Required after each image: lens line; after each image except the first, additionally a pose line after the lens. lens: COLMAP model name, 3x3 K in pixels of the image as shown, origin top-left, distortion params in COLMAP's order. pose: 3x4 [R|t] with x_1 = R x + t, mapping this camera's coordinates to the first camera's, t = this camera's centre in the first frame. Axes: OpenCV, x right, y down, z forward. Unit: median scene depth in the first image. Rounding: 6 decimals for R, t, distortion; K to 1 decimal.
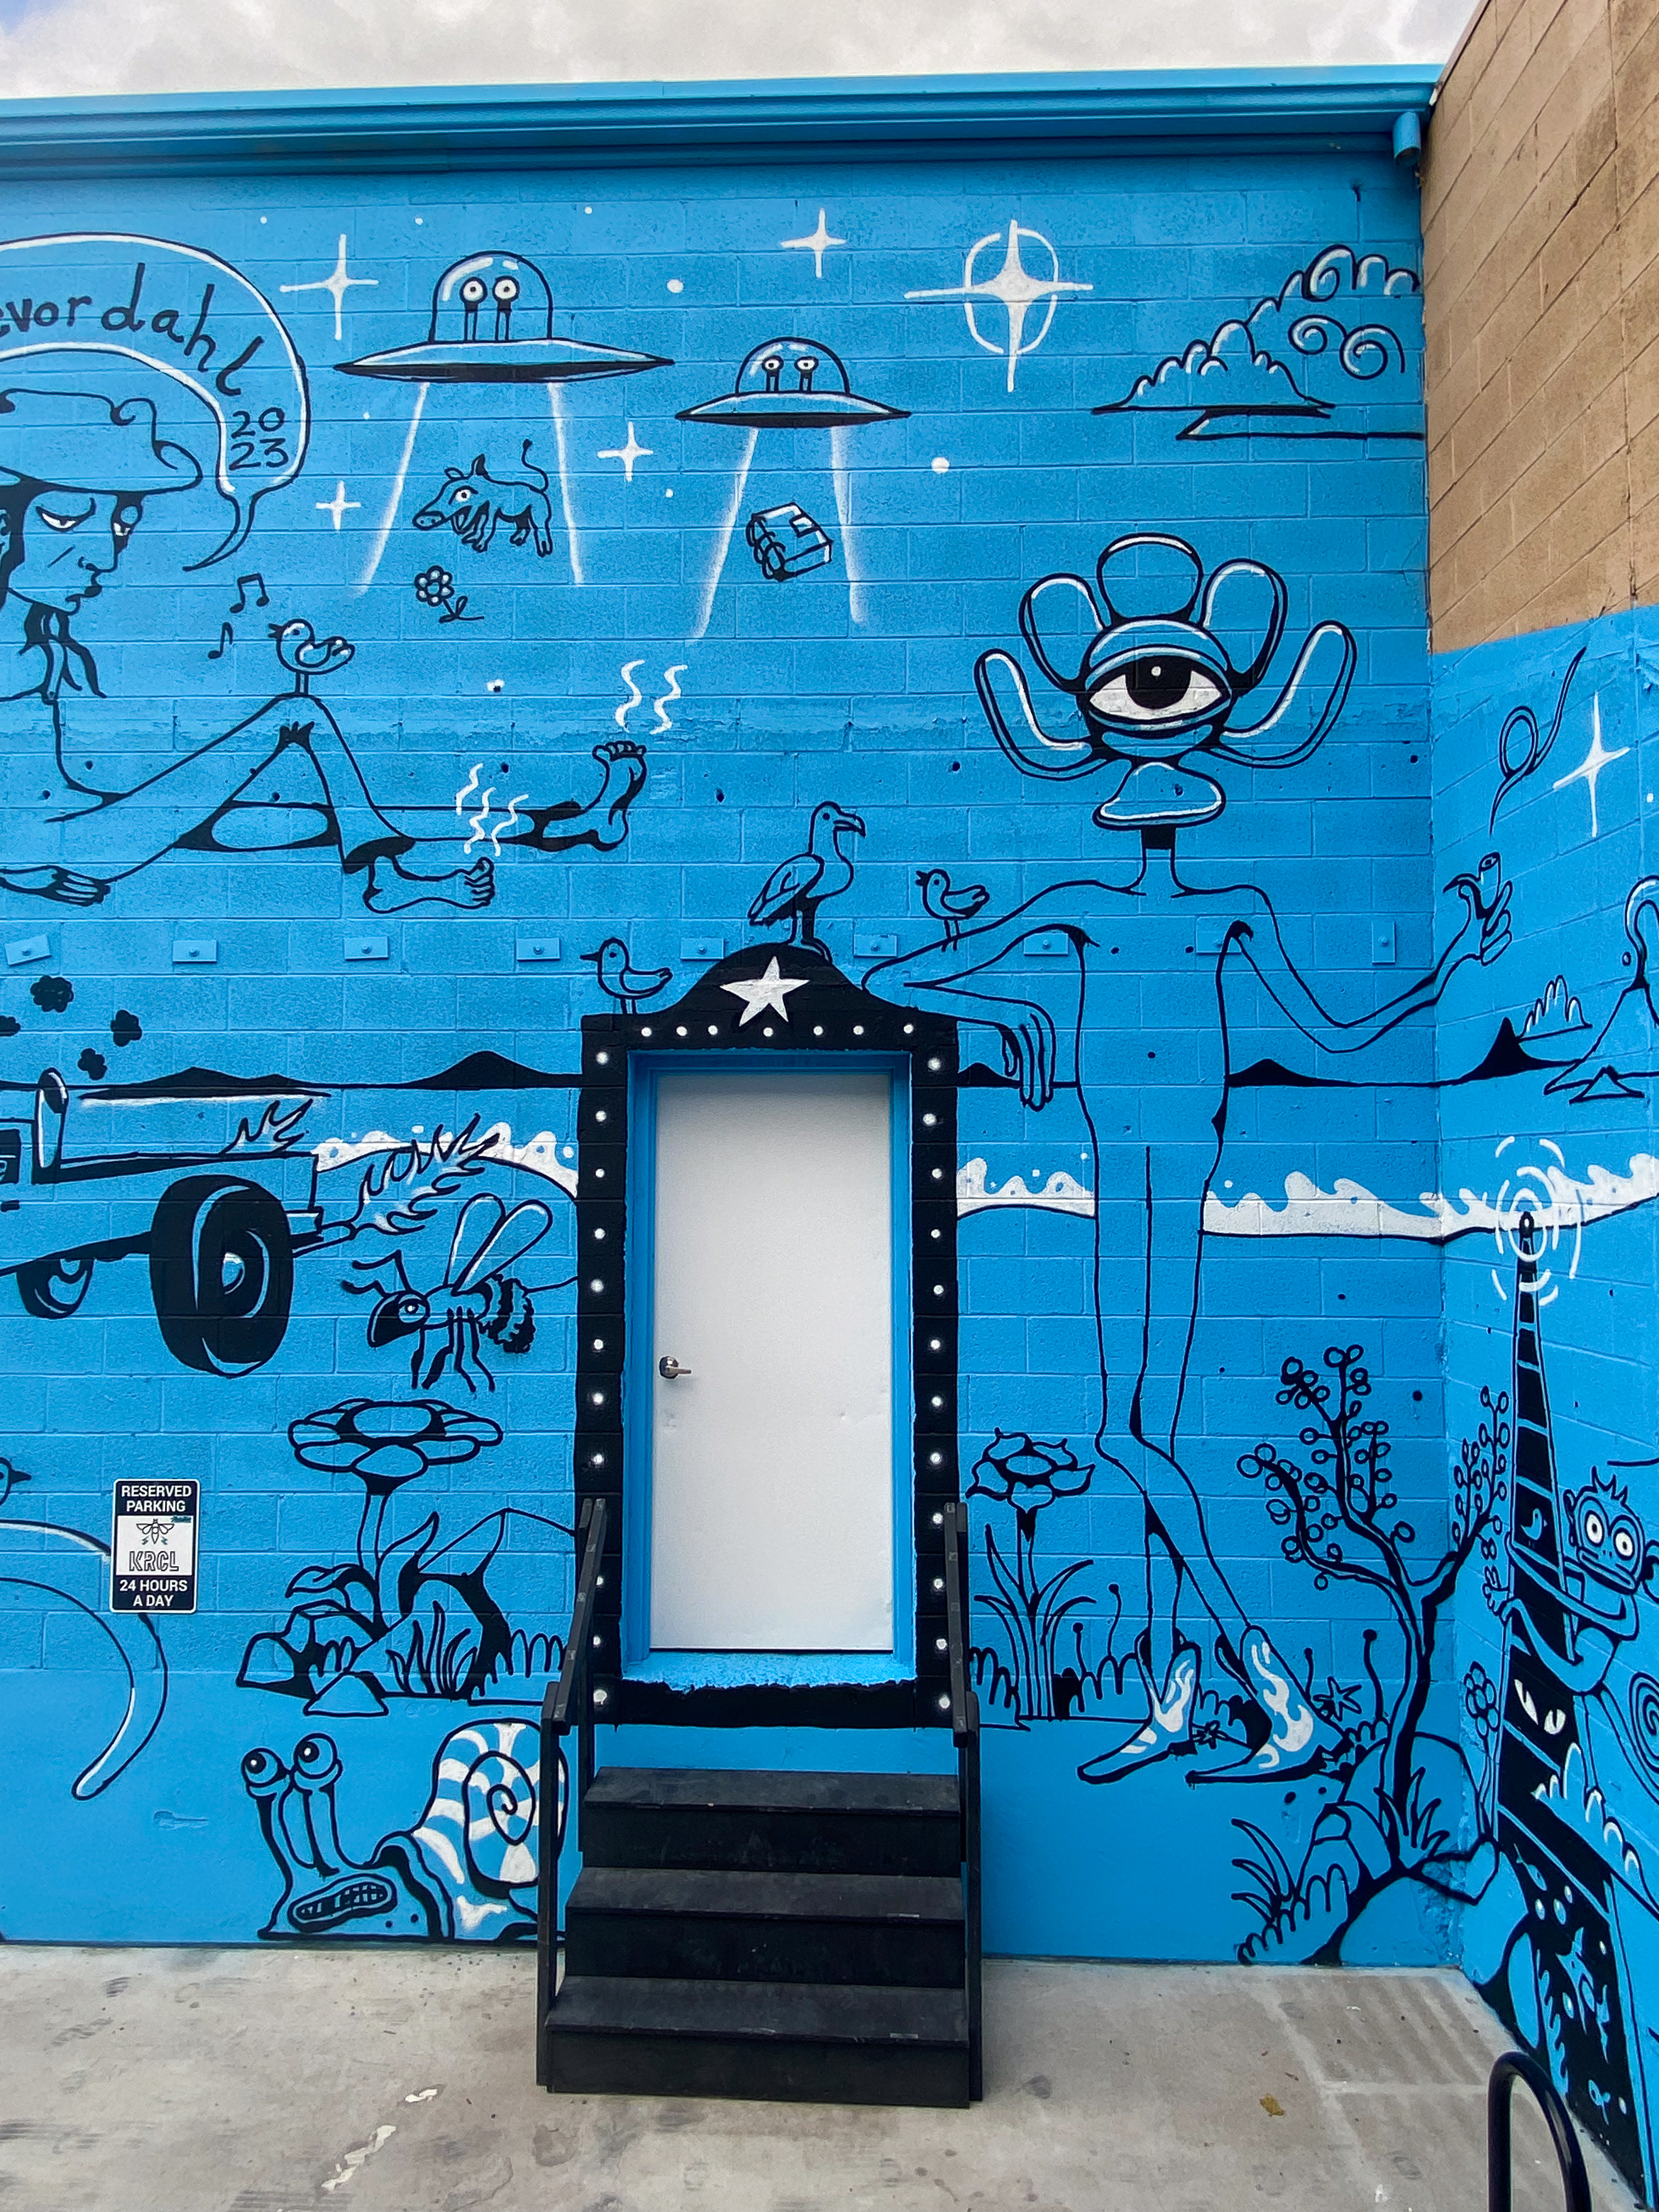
lens RADIAL K [[1351.7, 0, 802.3], [0, 1351.7, 1102.2], [0, 0, 1]] dist [0.036322, -0.034911]
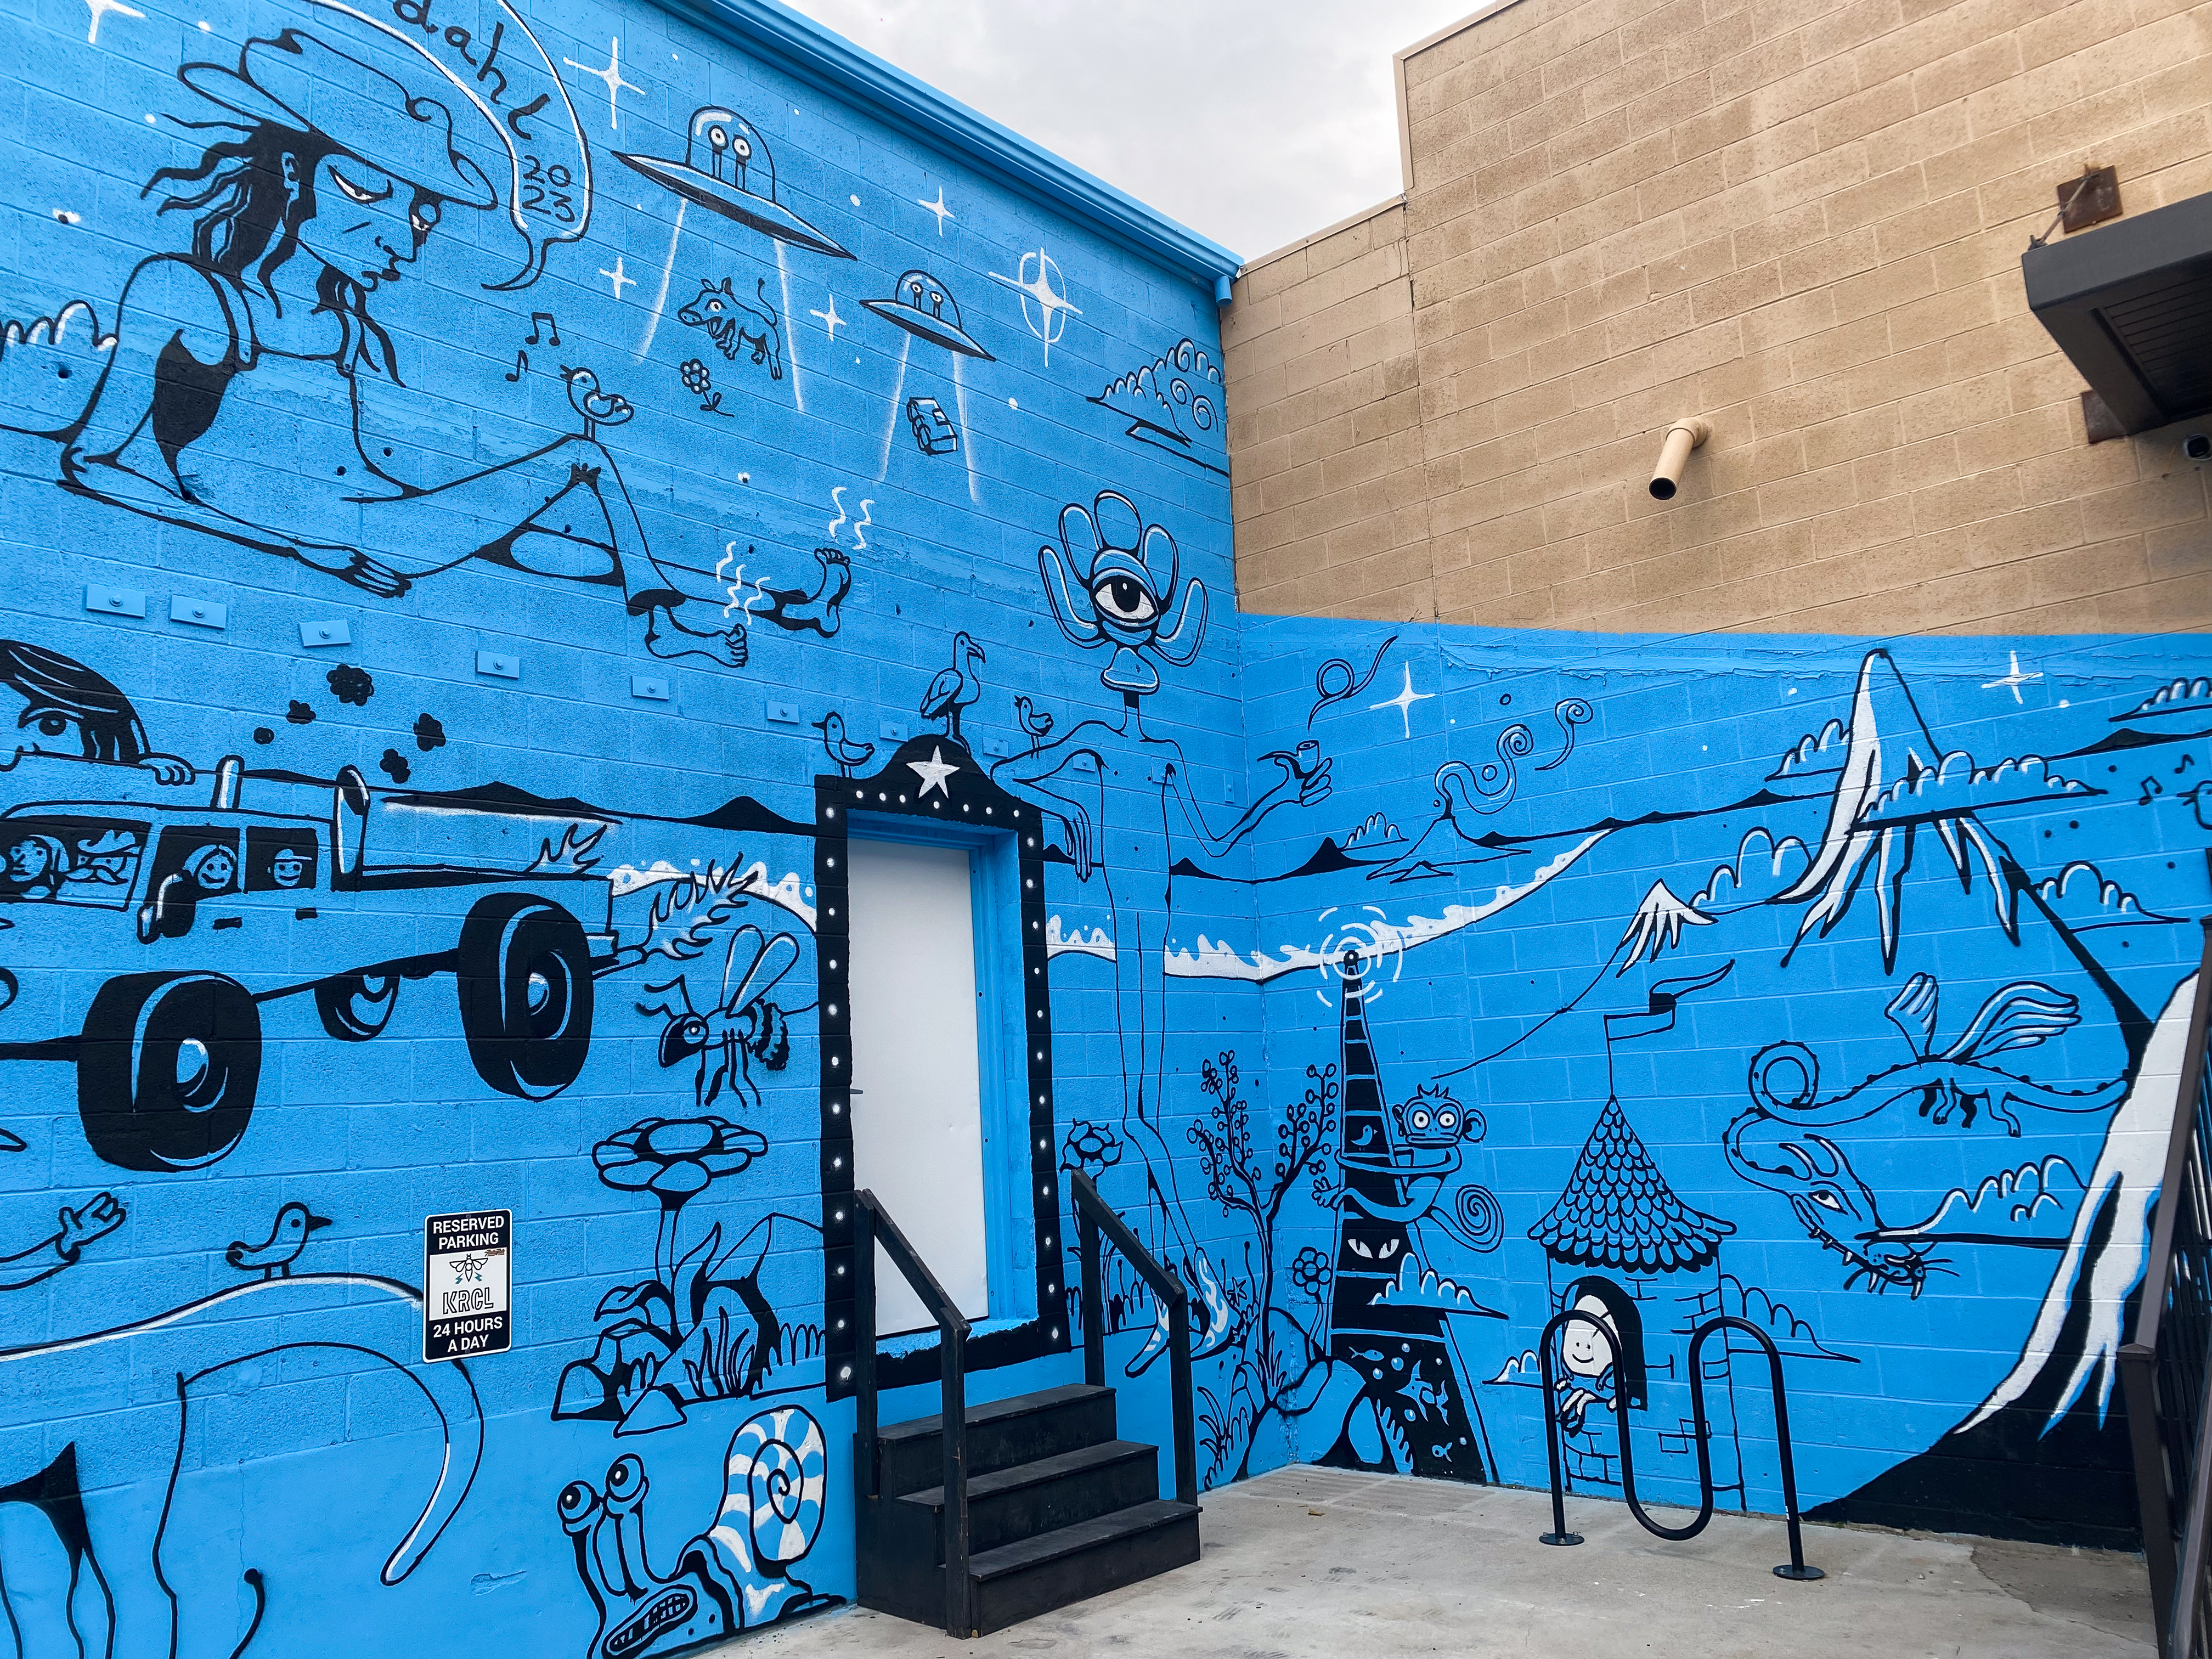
lens RADIAL K [[1681.4, 0, 1102.2], [0, 1681.4, 814.4], [0, 0, 1]] dist [0.034885, -0.037709]
pose [[0.645157, 0.097638, 0.757786, -1.092894], [0.008139, 0.990867, -0.134598, 0.164950], [-0.764007, 0.093004, 0.638470, -0.097640]]
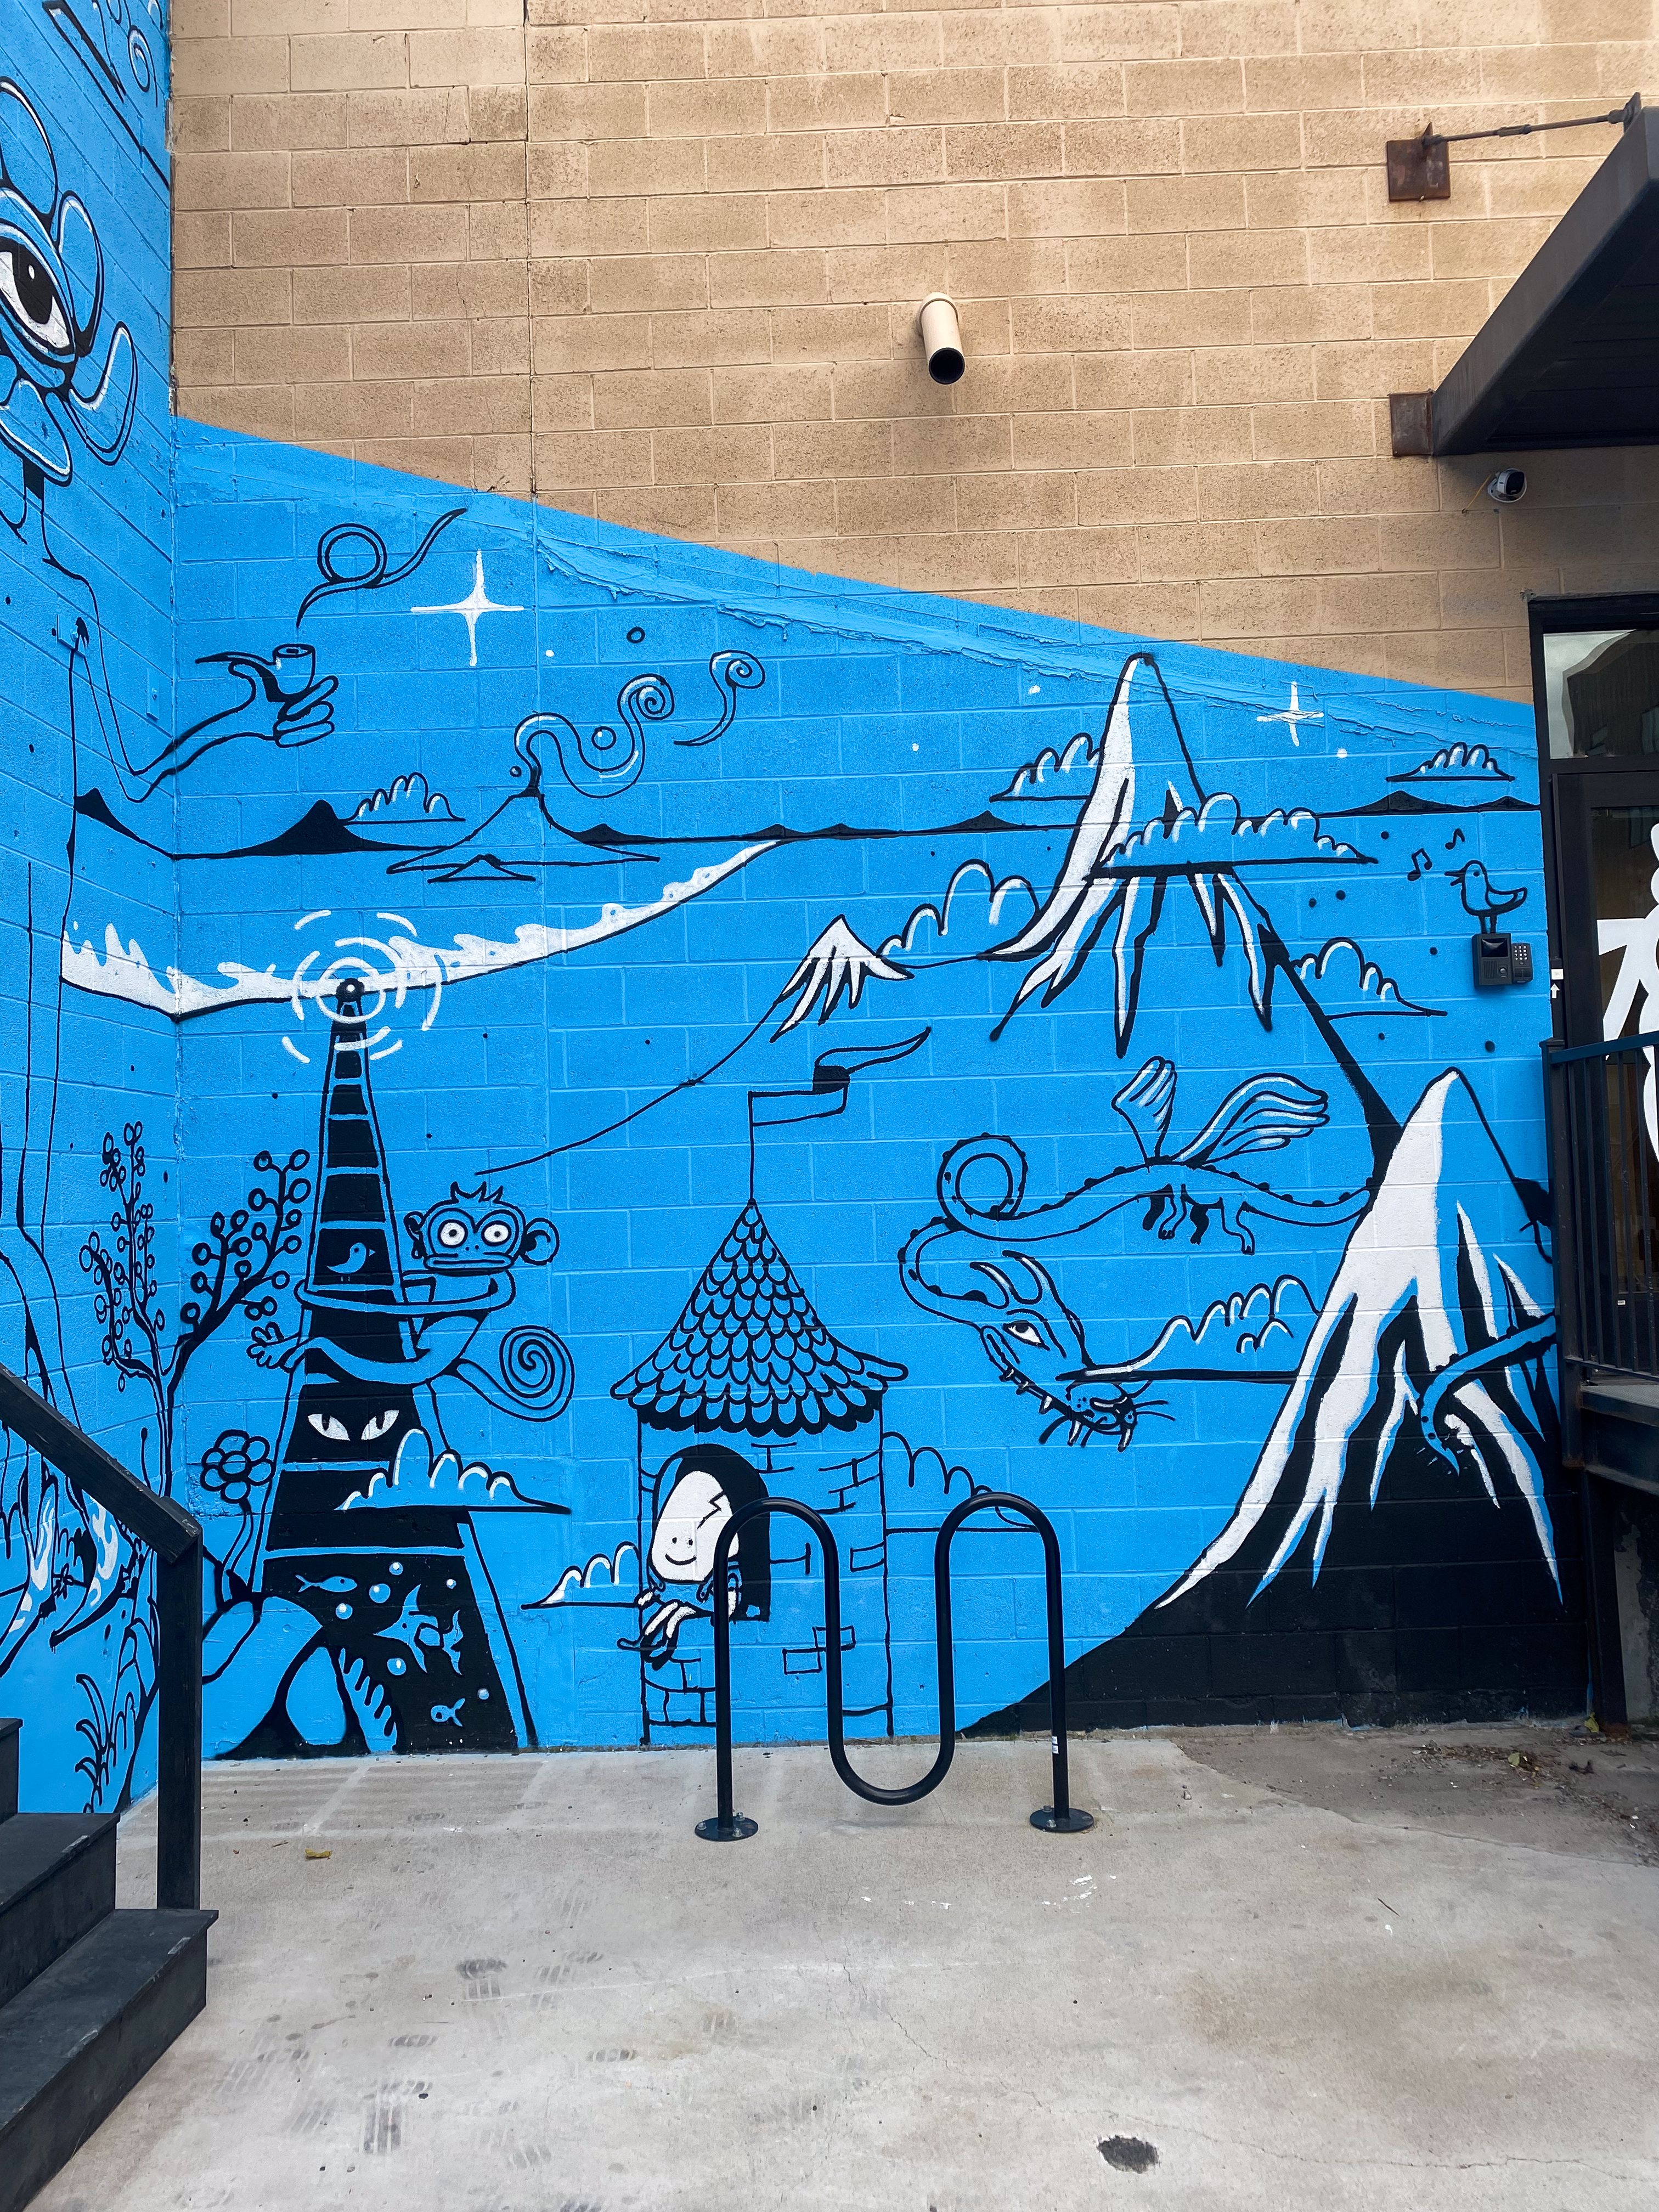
lens RADIAL K [[1681.4, 0, 824.8], [0, 1681.4, 1104.8], [0, 0, 1]] dist [0.034885, -0.037709]
pose [[-0.000078, 0.055485, 0.998460, -0.709362], [-0.024865, 0.998151, -0.055469, 0.214116], [-0.999691, -0.024831, 0.001302, 0.528008]]
